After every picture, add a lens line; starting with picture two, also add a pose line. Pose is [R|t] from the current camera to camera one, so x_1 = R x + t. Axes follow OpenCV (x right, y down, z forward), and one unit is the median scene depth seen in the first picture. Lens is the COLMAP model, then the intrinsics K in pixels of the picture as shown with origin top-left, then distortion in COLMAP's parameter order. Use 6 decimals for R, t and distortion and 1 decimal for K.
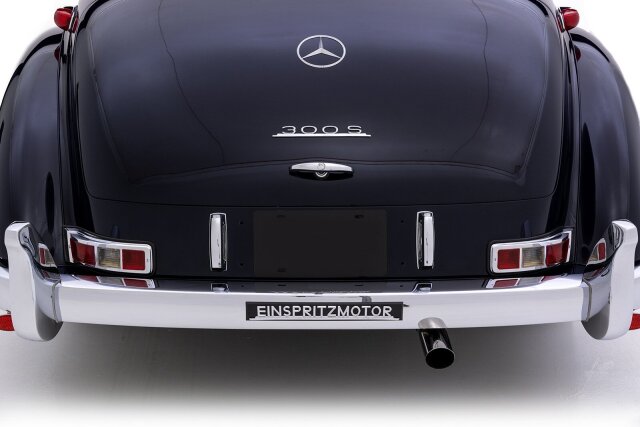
lens RADIAL K [[927.7, 0, 320.0], [0, 927.7, 213.5], [0, 0, 1]] dist [-0.039929, -0.004391]
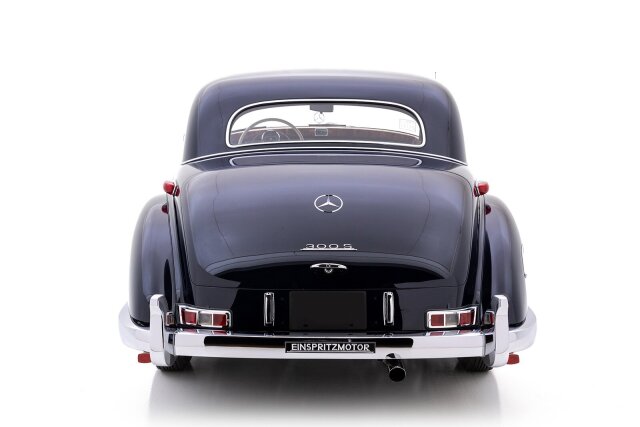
lens RADIAL K [[977.3, 0, 320.0], [0, 977.3, 213.5], [0, 0, 1]] dist [0.008611, 0.037697]
pose [[0.999984, 0.000334, -0.005716, -0.004096], [-0.001530, 0.977591, -0.210509, 0.236977], [0.005518, 0.210515, 0.977575, -0.812034]]
